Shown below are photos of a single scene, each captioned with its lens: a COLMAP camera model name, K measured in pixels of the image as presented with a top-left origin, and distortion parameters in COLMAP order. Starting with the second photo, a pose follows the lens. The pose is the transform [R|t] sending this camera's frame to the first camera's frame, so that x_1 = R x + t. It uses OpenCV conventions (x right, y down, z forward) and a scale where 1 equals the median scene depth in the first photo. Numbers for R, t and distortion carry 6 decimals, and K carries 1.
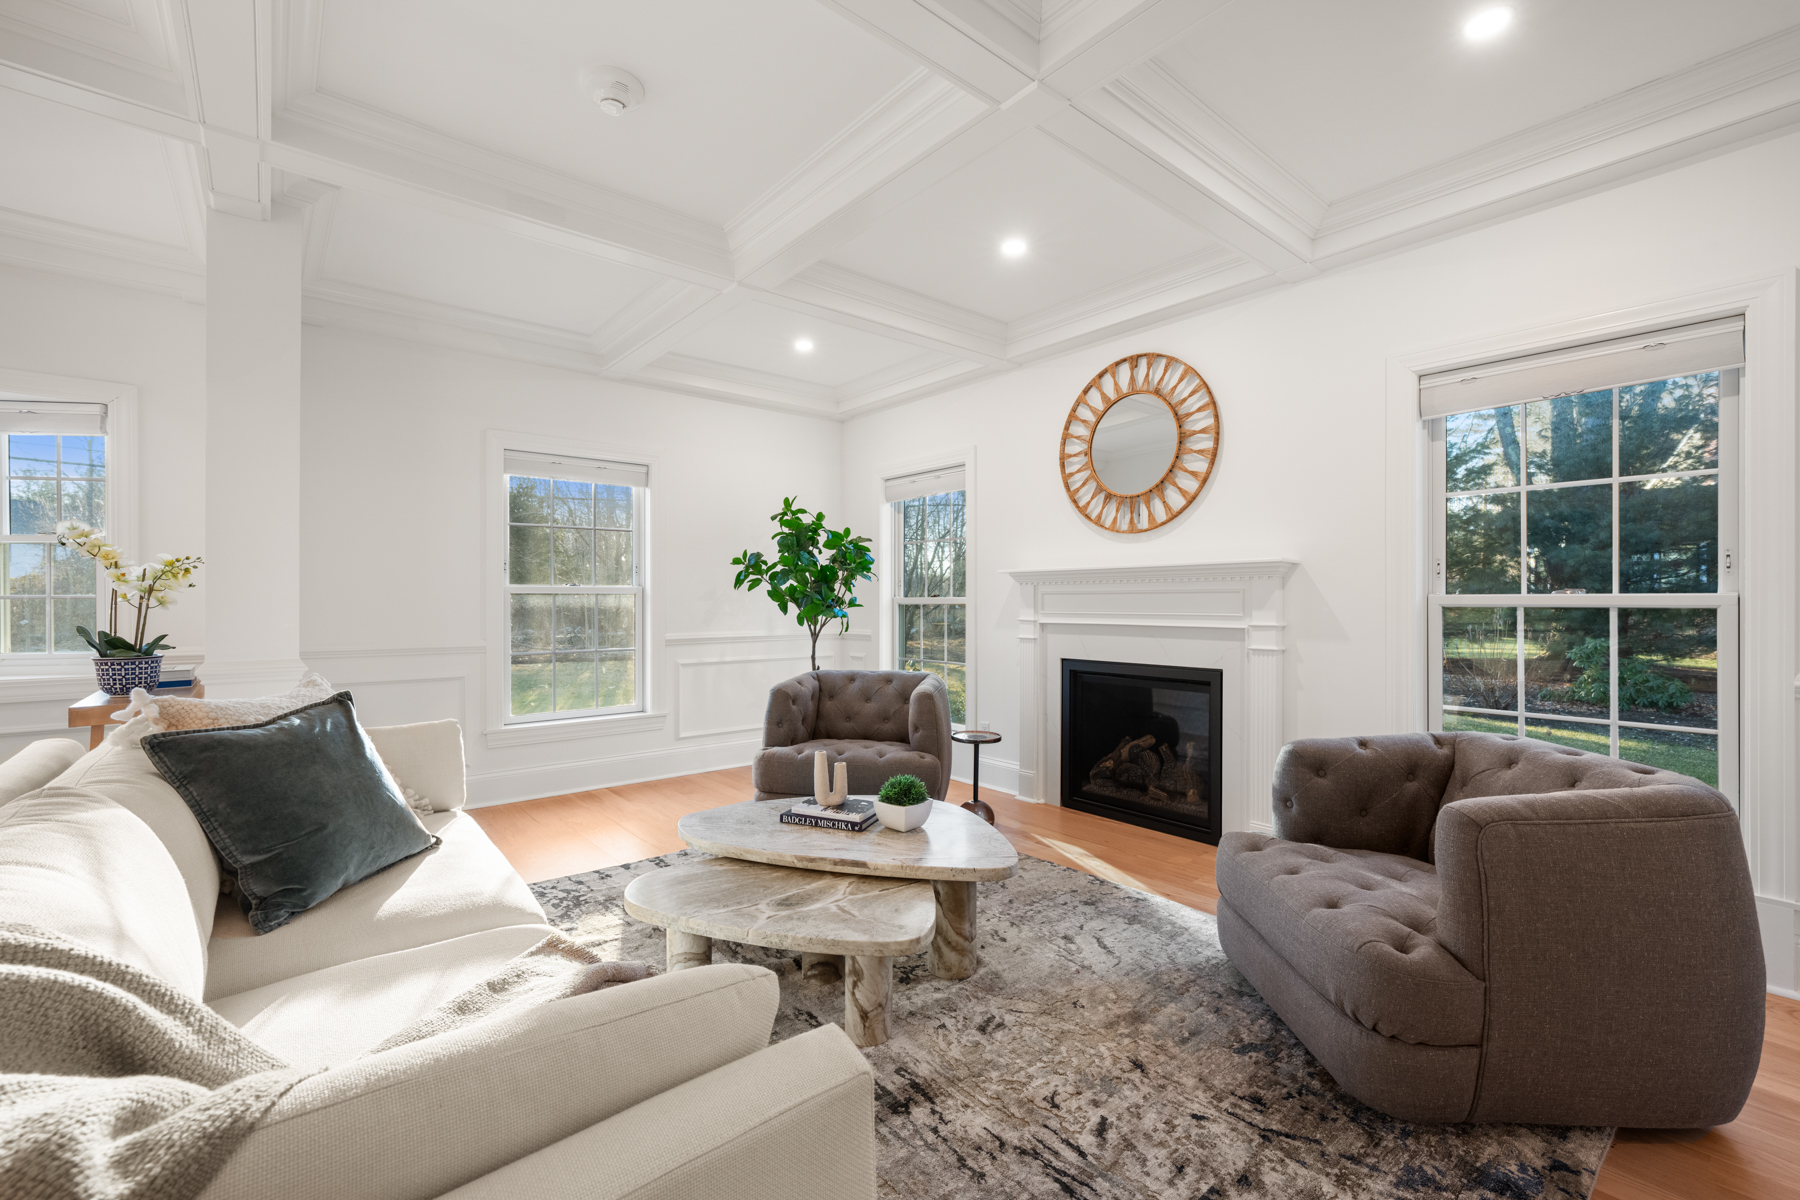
lens RADIAL K [[764.1, 0, 892.5], [0, 764.1, 605.5], [0, 0, 1]] dist [-0.001688, 0.000002]
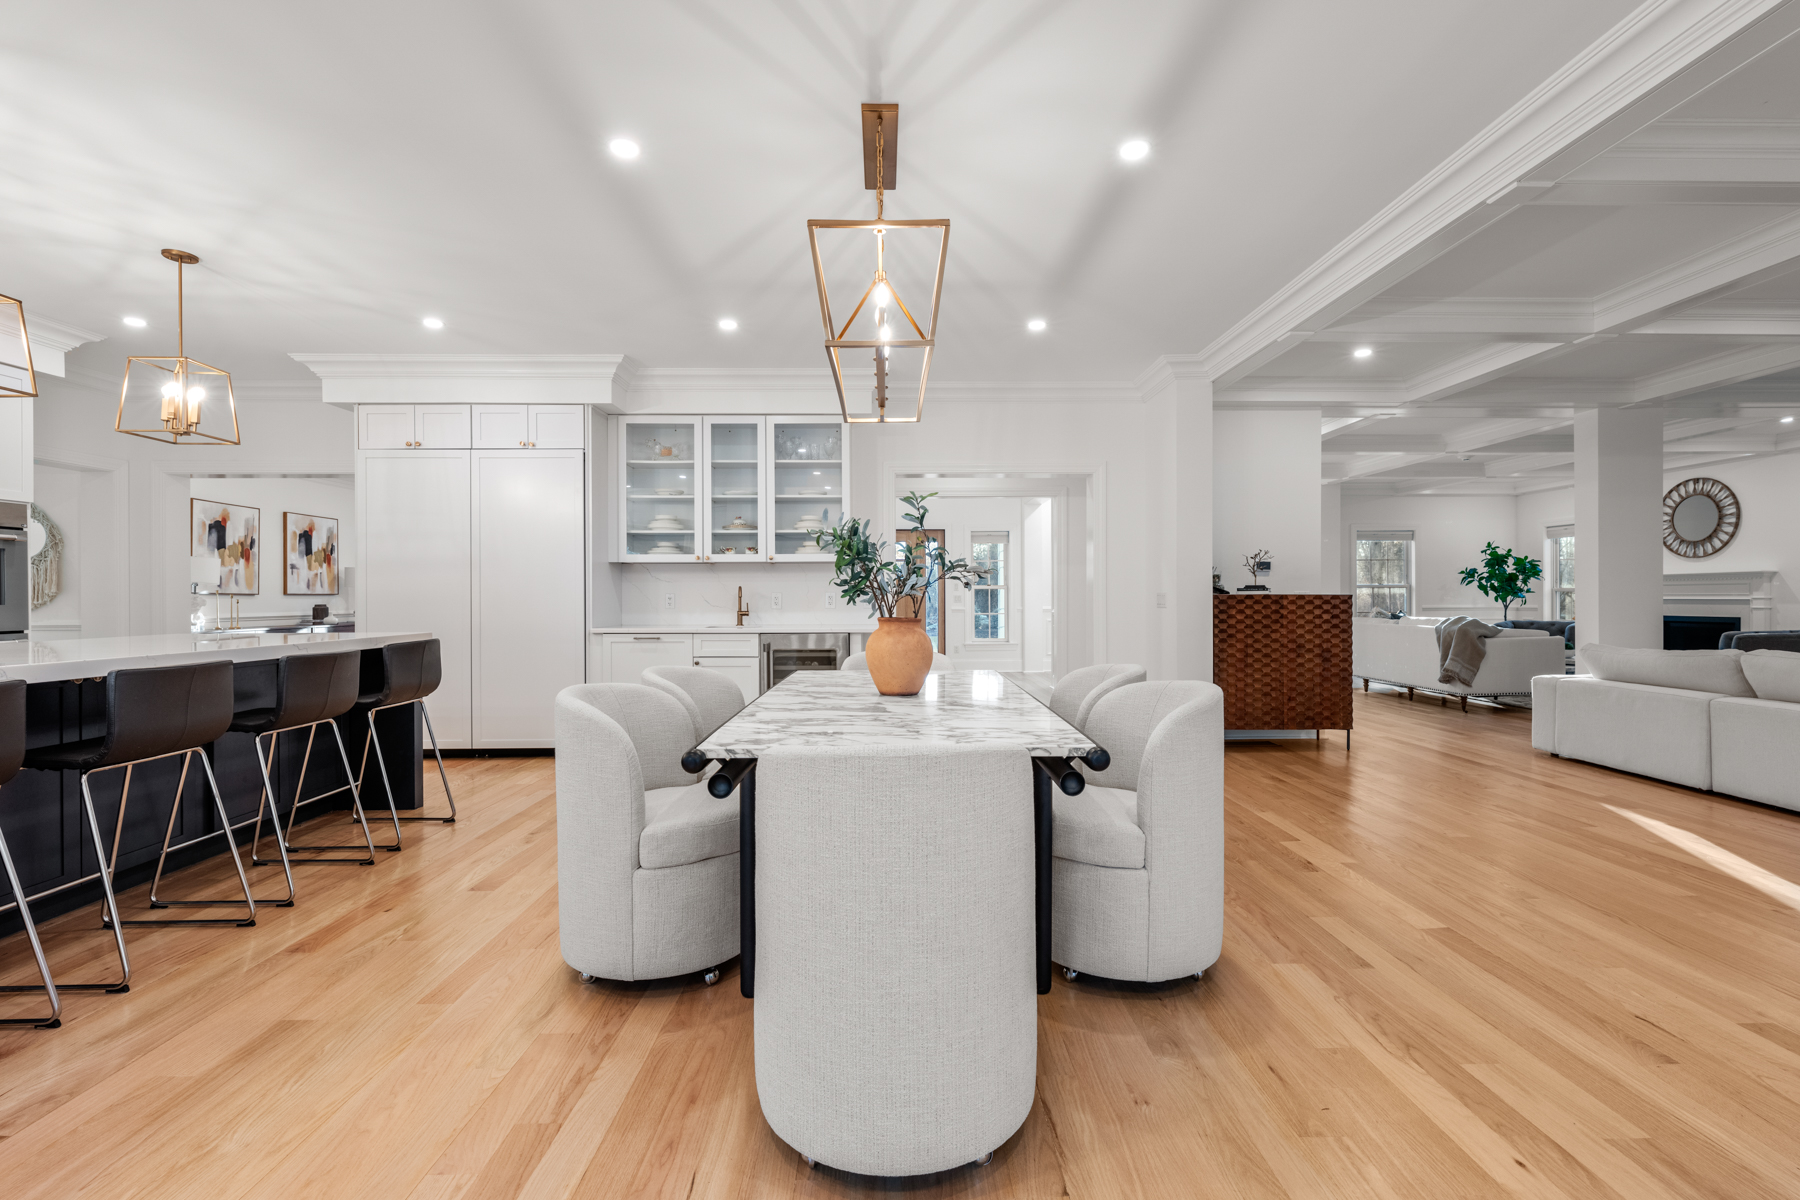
lens RADIAL K [[764.1, 0, 914.3], [0, 764.1, 599.3], [0, 0, 1]] dist [-0.001688, 0.000002]
pose [[0.779756, -0.001371, -0.626082, -0.064971], [0.001602, 0.999999, -0.000195, 0.021370], [0.626081, -0.000851, 0.779757, -2.007628]]
